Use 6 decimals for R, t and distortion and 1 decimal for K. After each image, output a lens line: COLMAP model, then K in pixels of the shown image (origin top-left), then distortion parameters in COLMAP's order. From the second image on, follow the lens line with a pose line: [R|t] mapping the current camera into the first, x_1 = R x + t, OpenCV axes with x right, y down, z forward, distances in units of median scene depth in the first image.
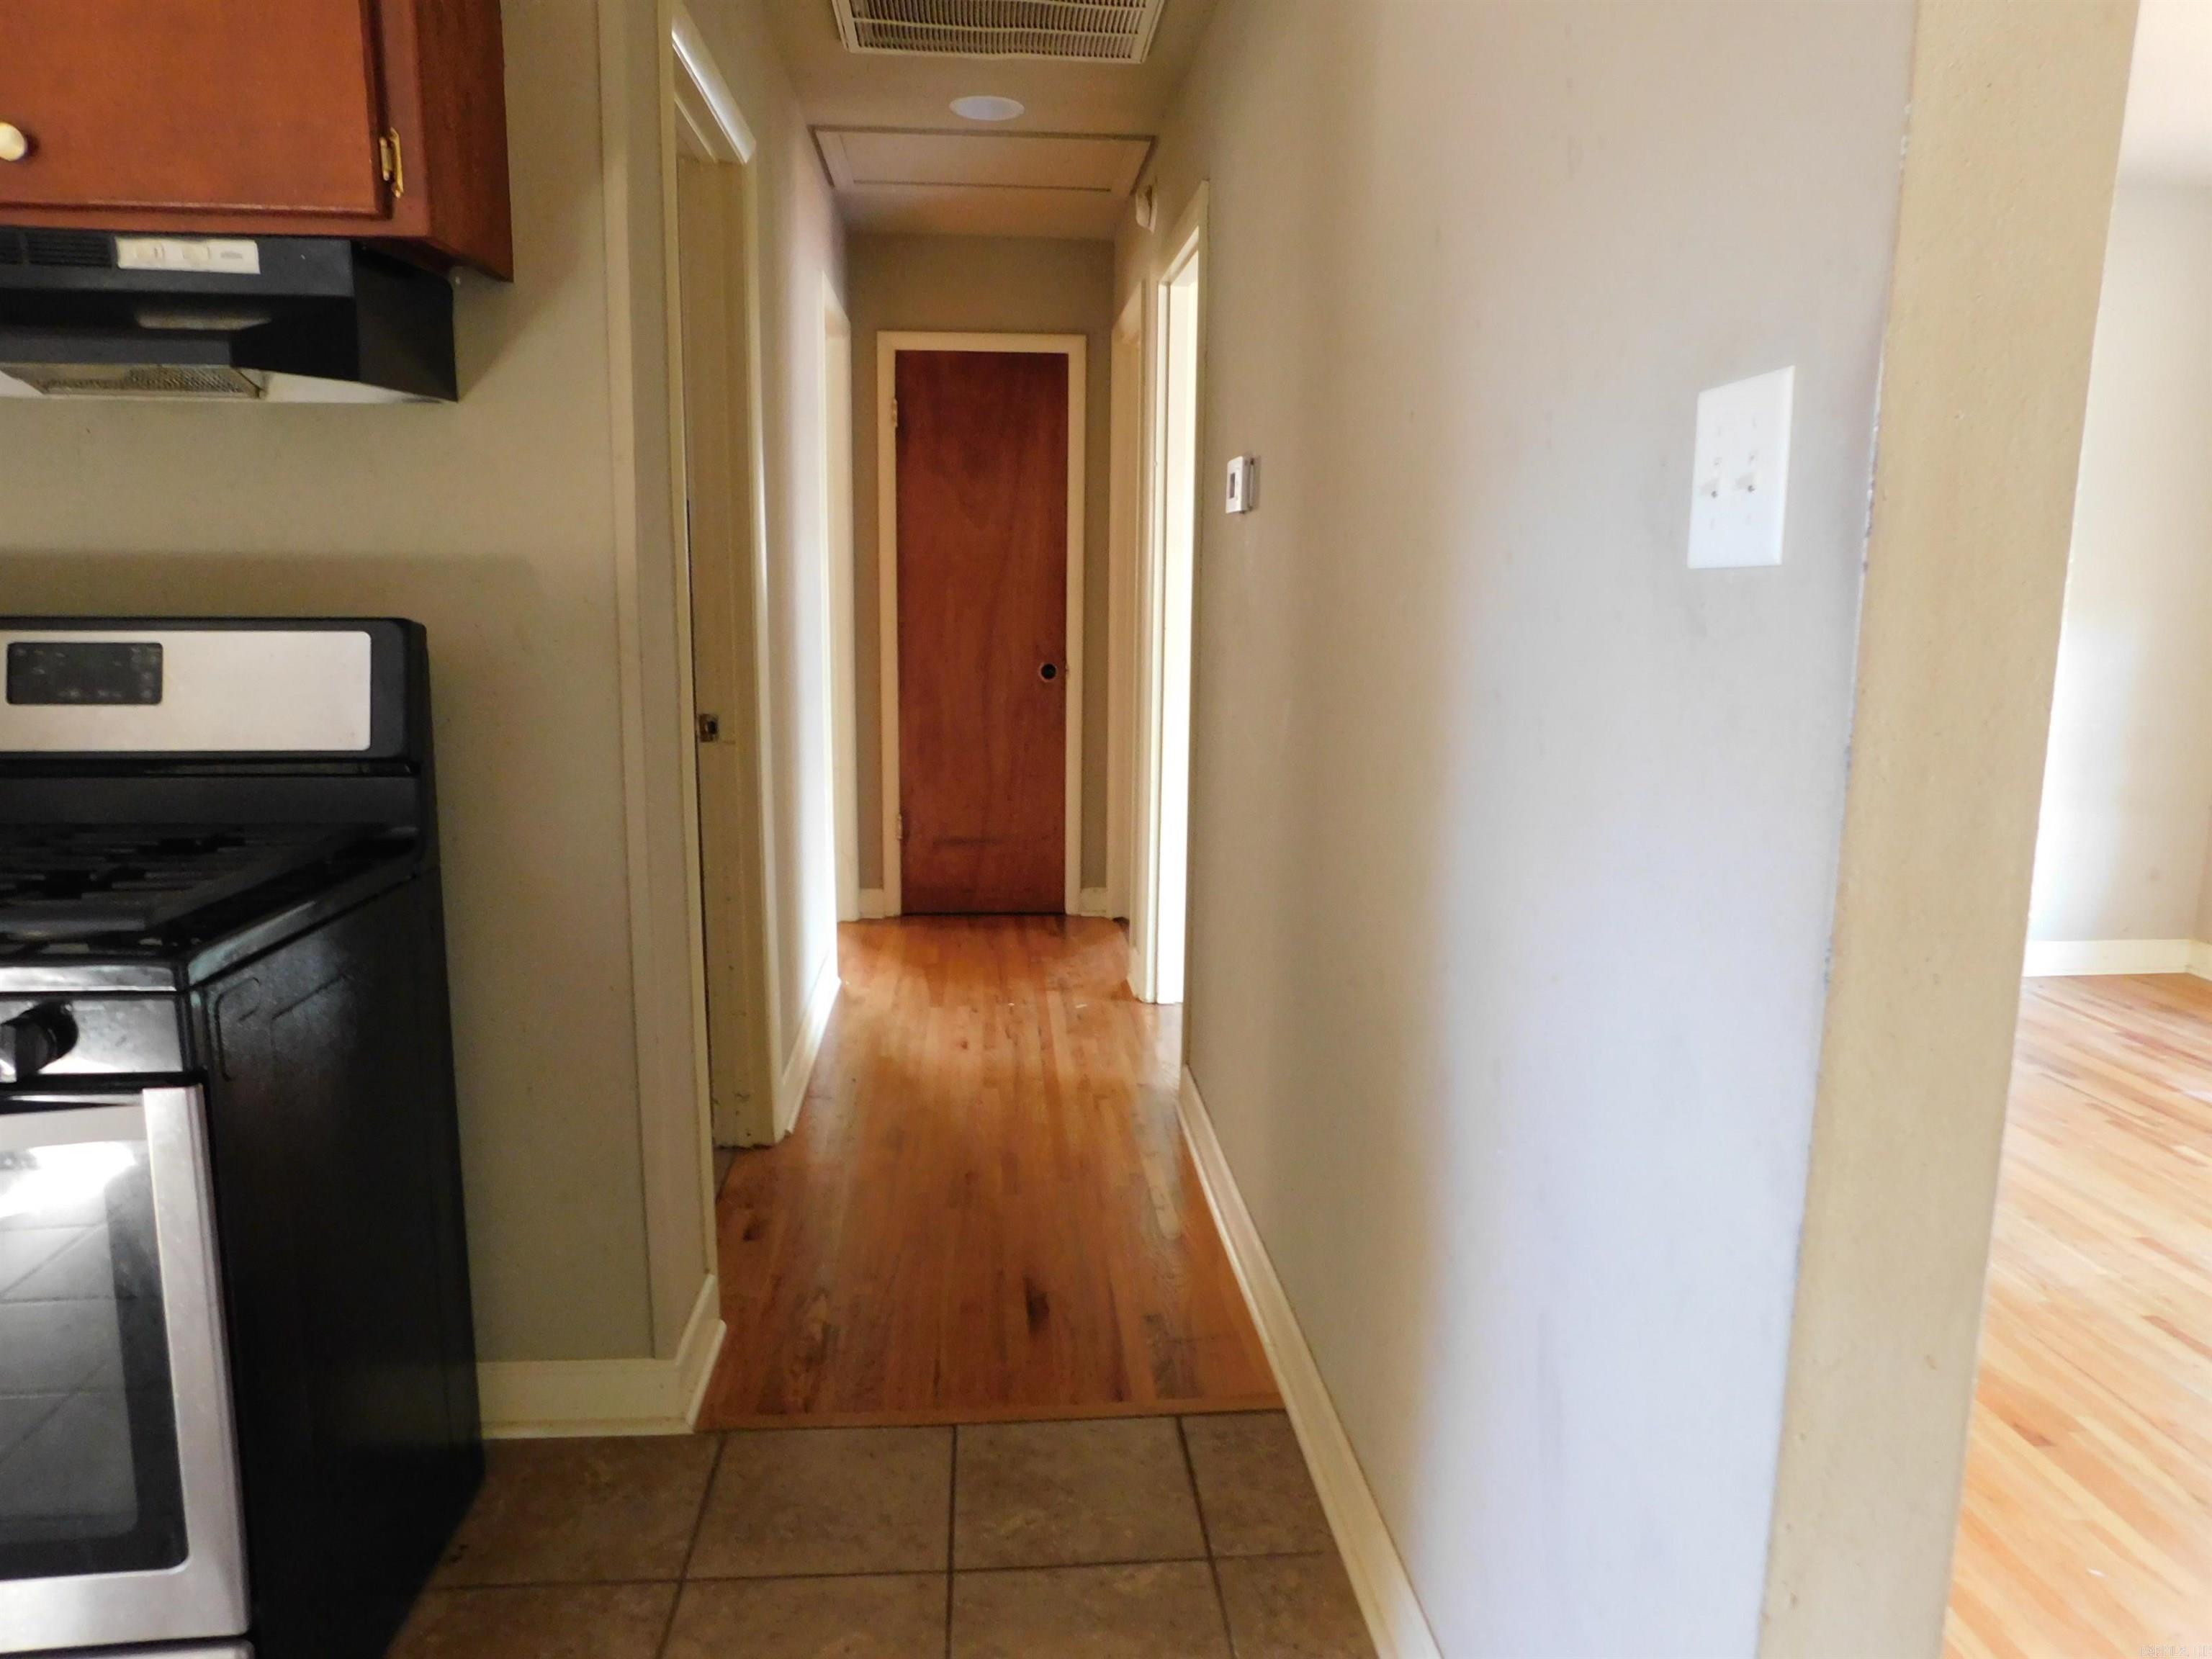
lens RADIAL K [[1463.3, 0, 1098.8], [0, 1463.3, 821.0], [0, 0, 1]] dist [-0.066558, 0.061716]
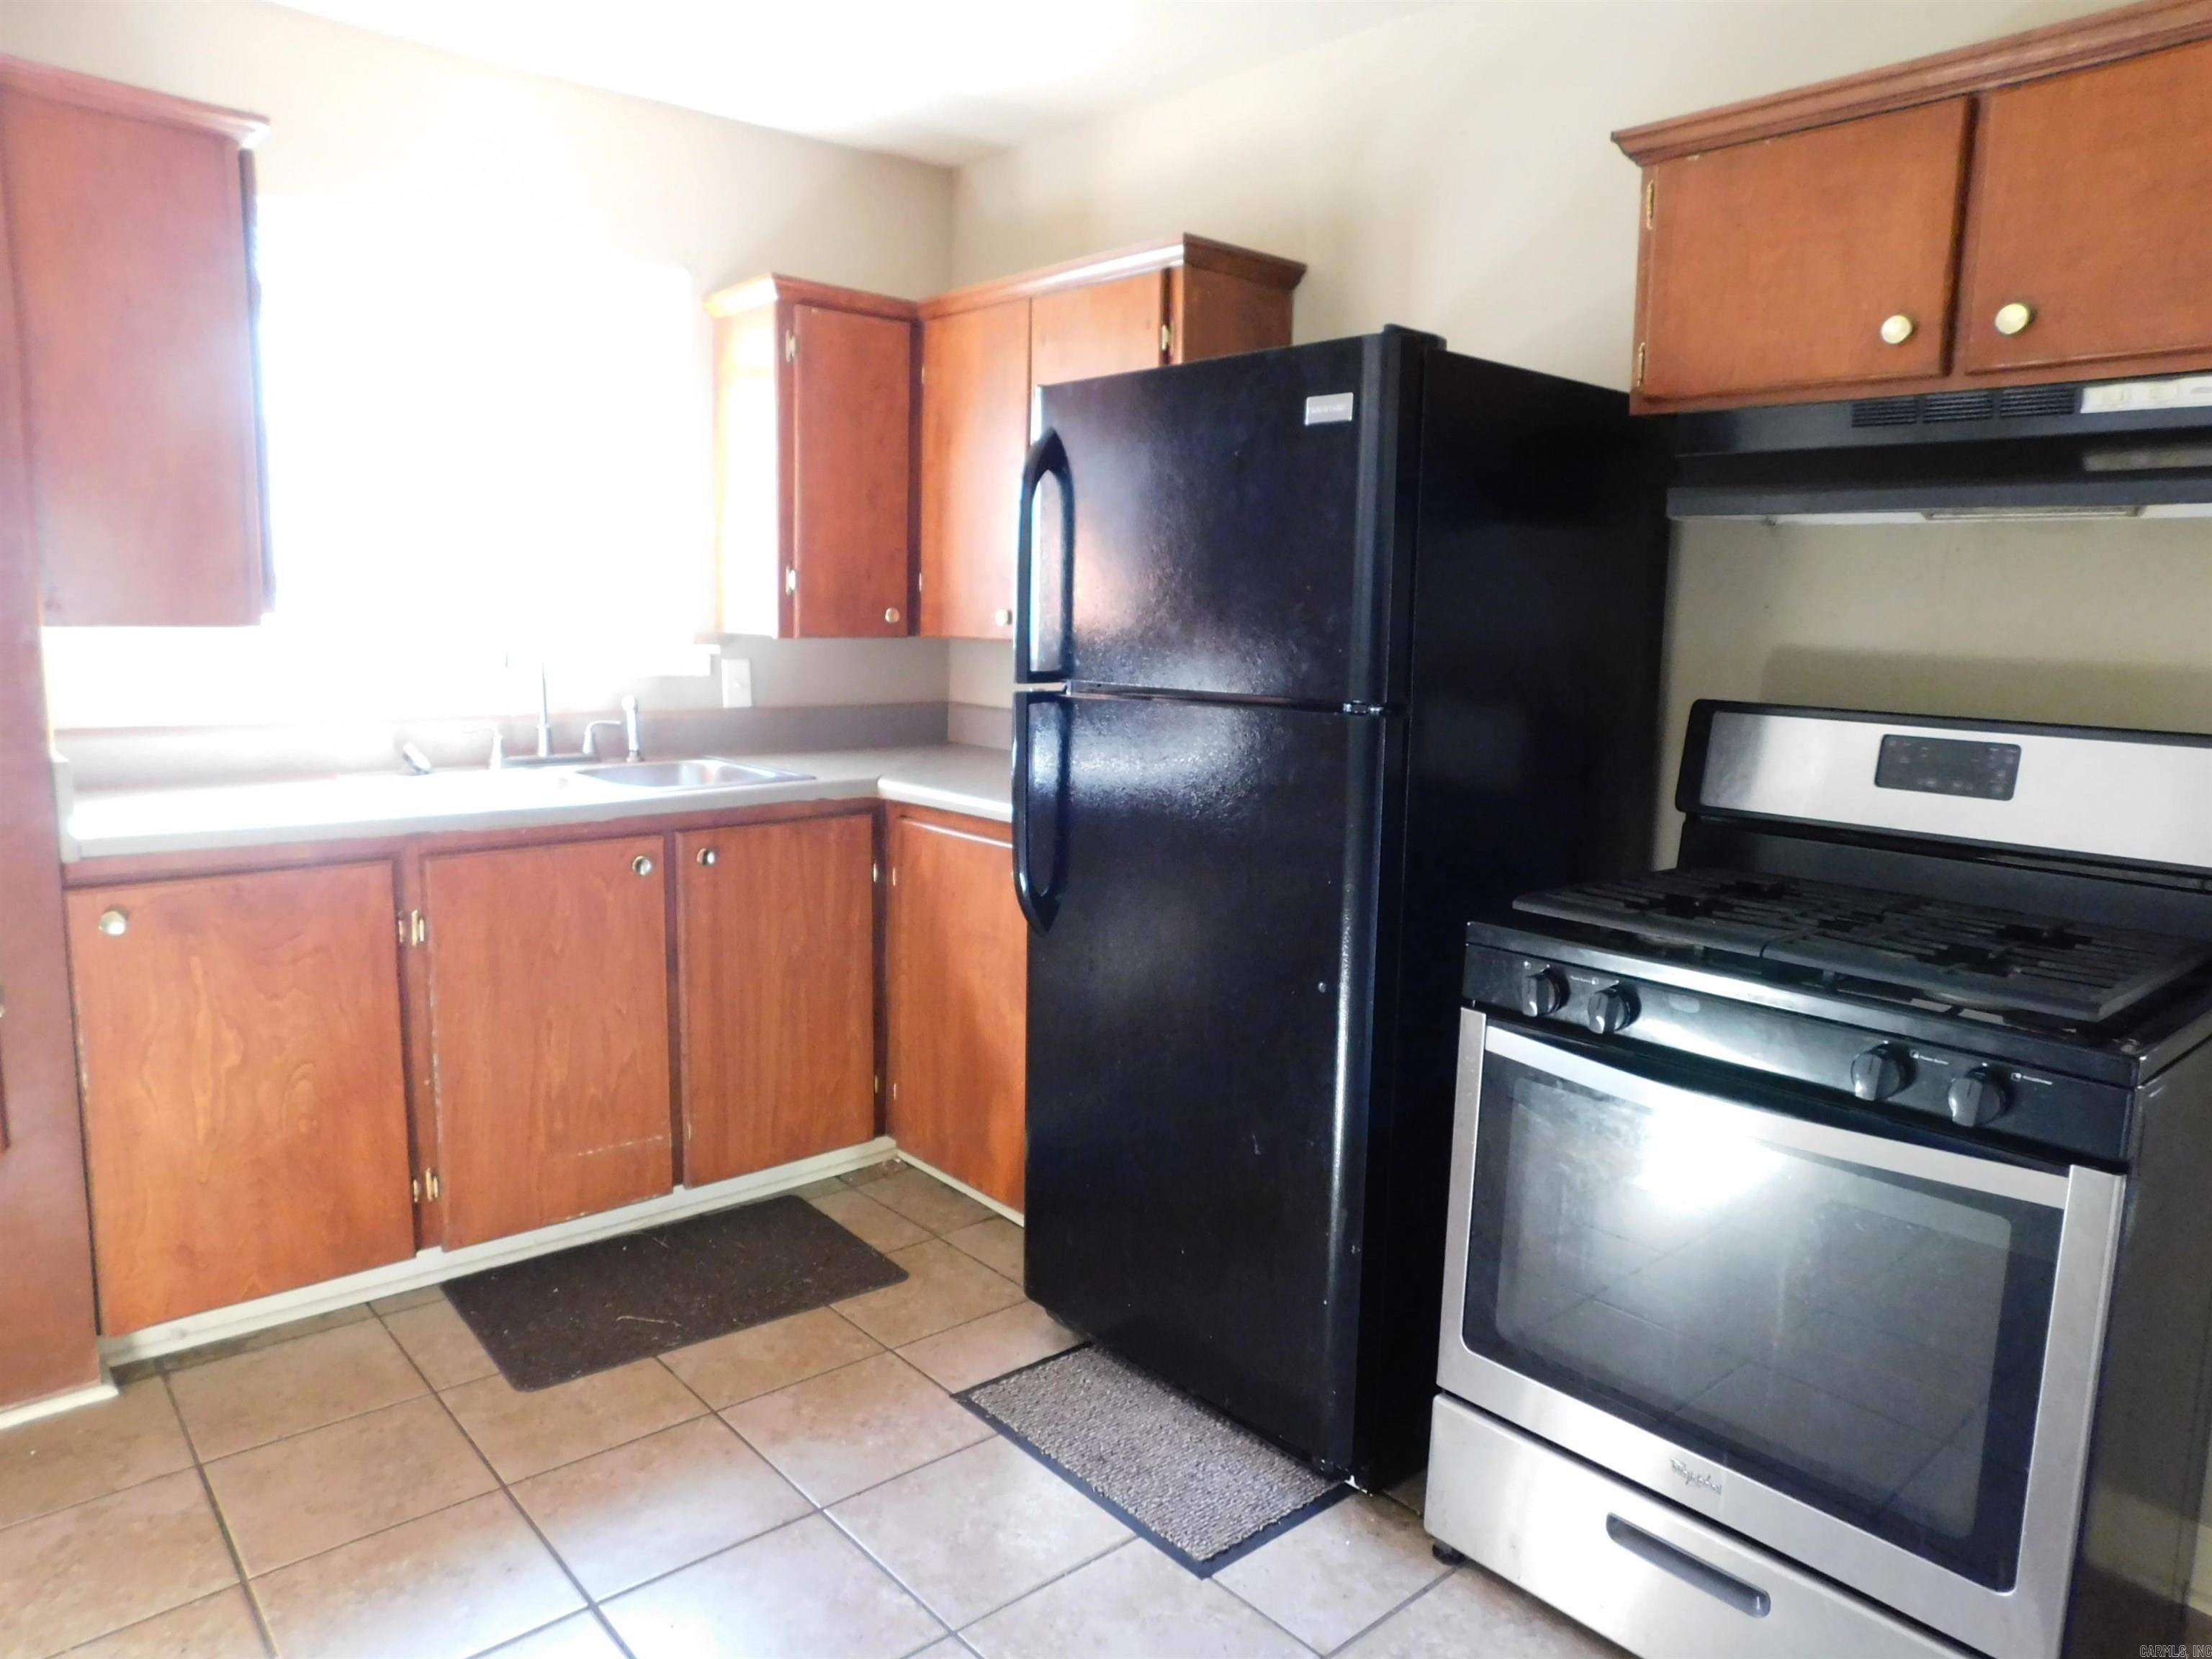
lens RADIAL K [[1463.3, 0, 1098.8], [0, 1463.3, 821.0], [0, 0, 1]] dist [-0.066558, 0.061716]
pose [[0.585962, 0.124742, -0.800679, -0.190329], [-0.156299, 0.986925, 0.039374, -0.000380], [0.795122, 0.102074, 0.597798, -0.219110]]
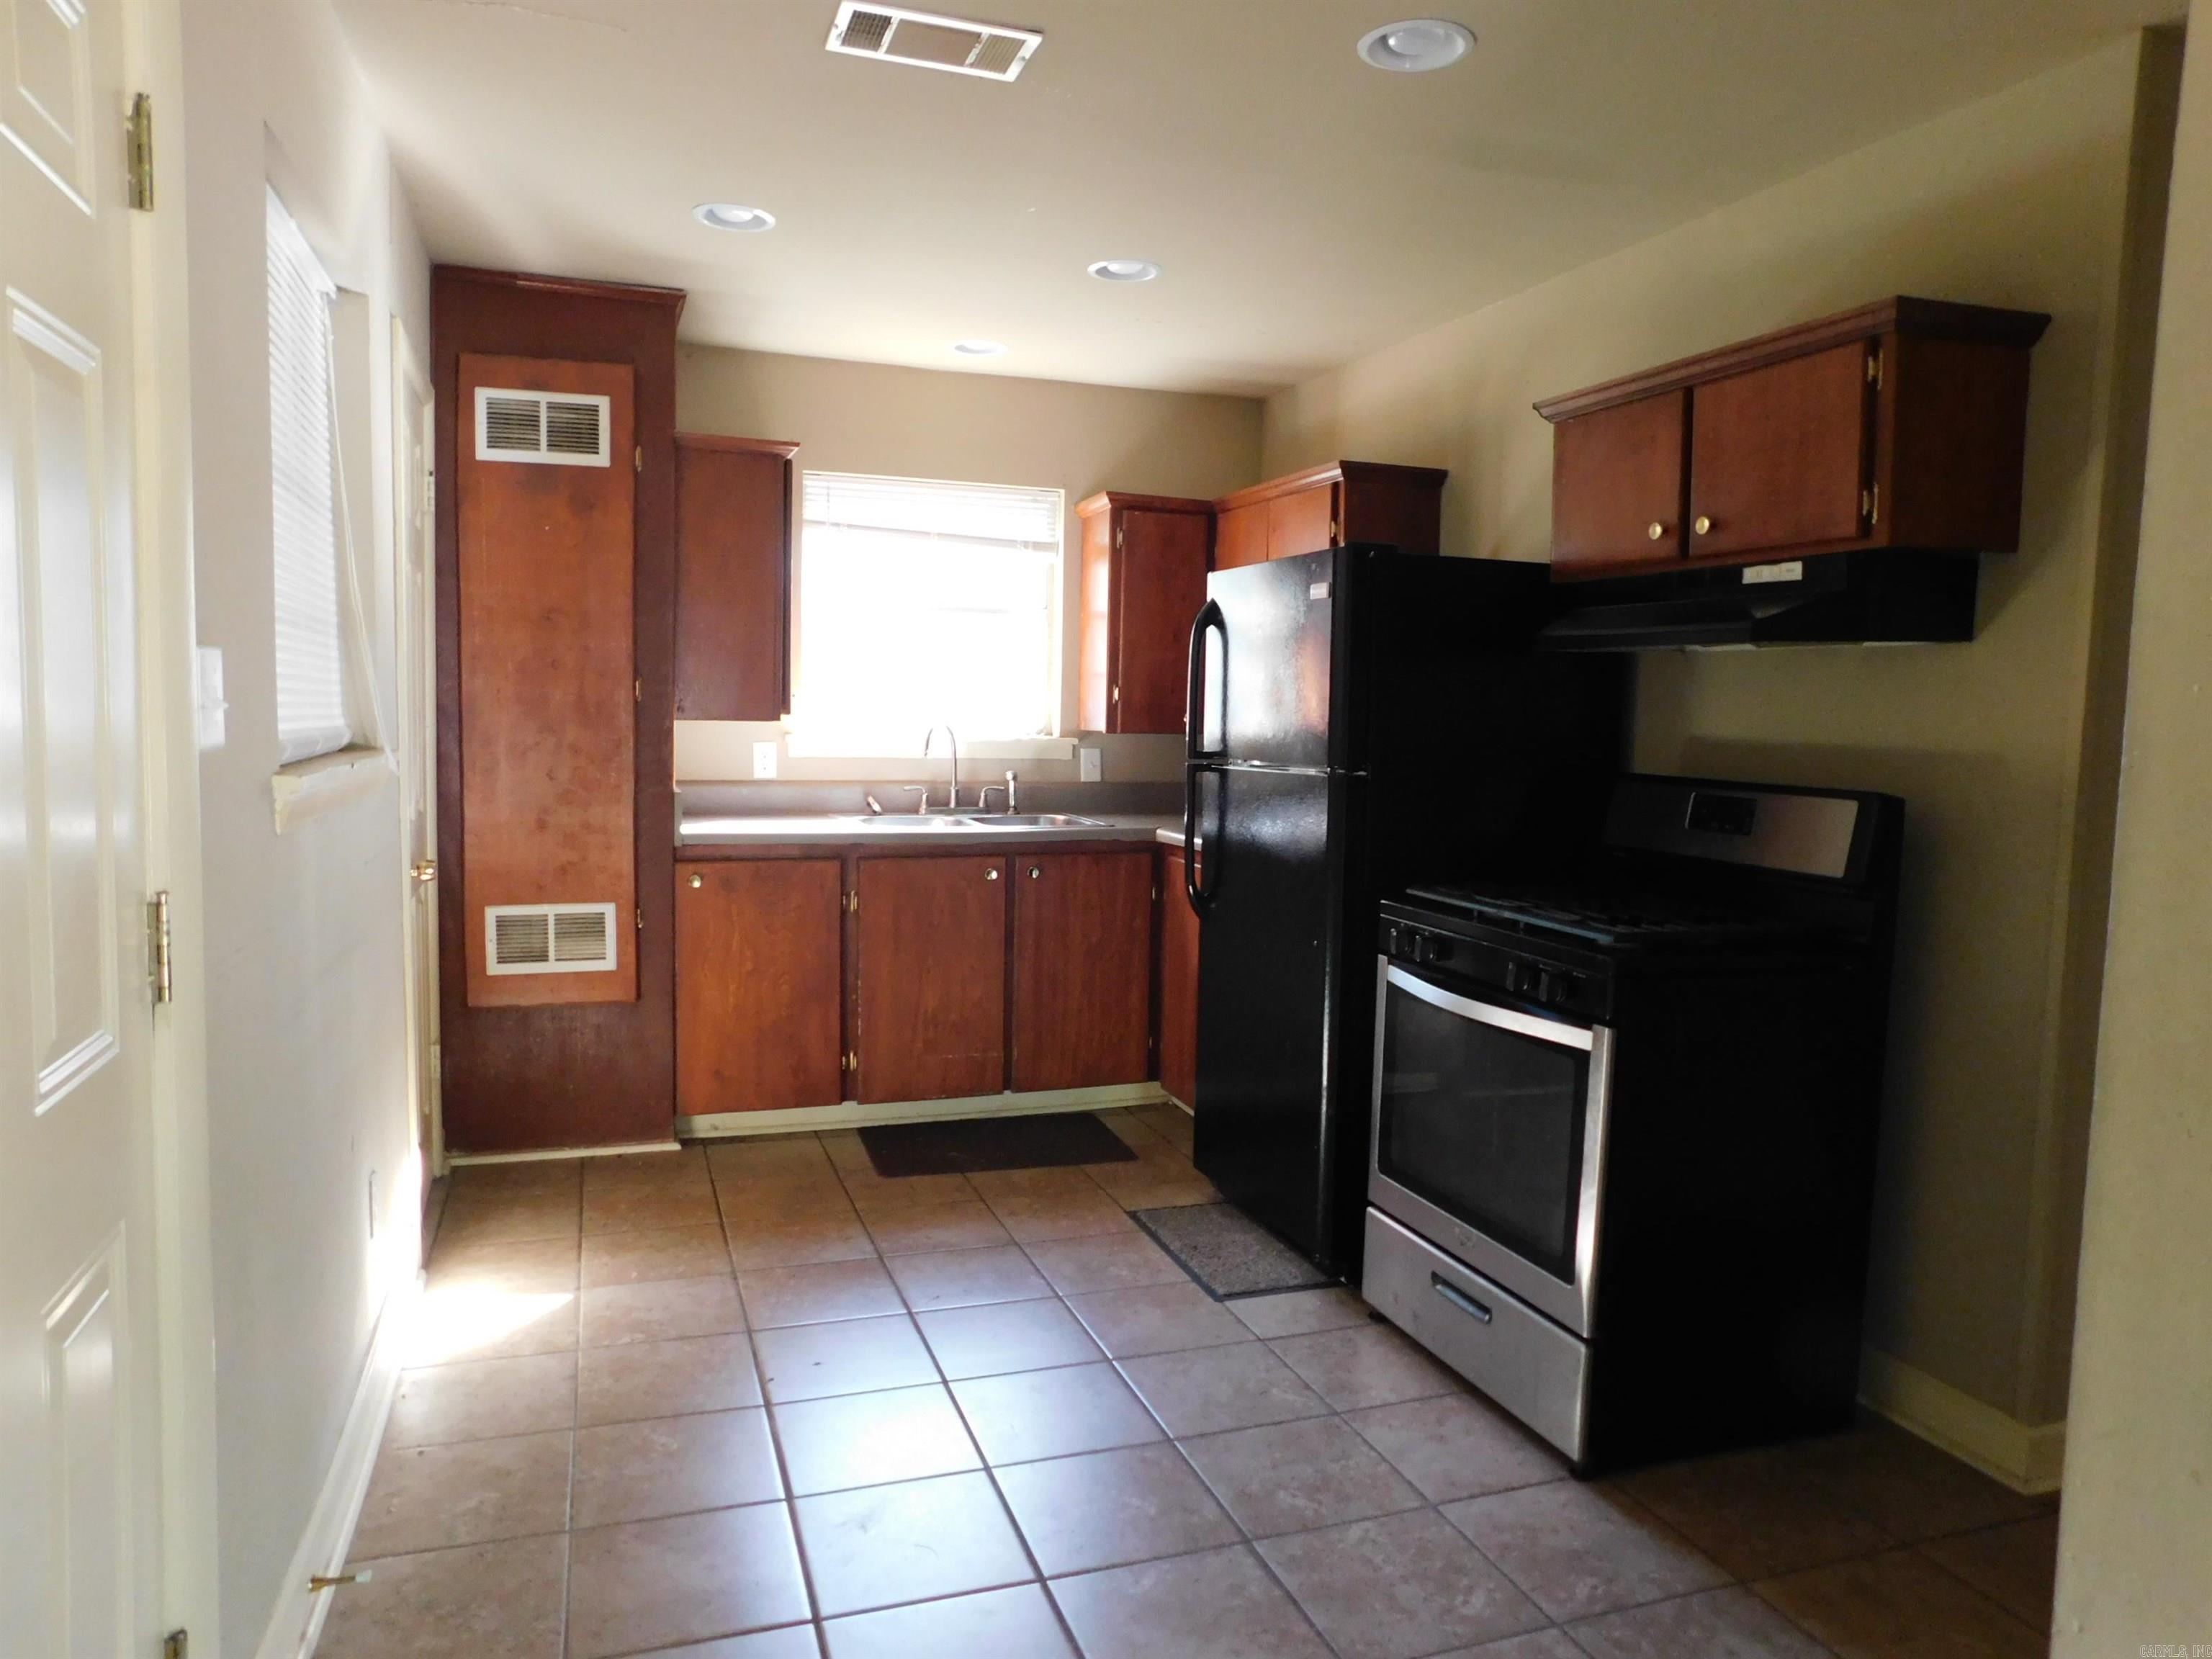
lens RADIAL K [[1463.3, 0, 1098.8], [0, 1463.3, 821.0], [0, 0, 1]] dist [-0.066558, 0.061716]
pose [[0.243393, 0.074731, -0.967045, 0.799112], [-0.185458, 0.982217, 0.029226, -0.009752], [0.952032, 0.172233, 0.252924, -0.126094]]
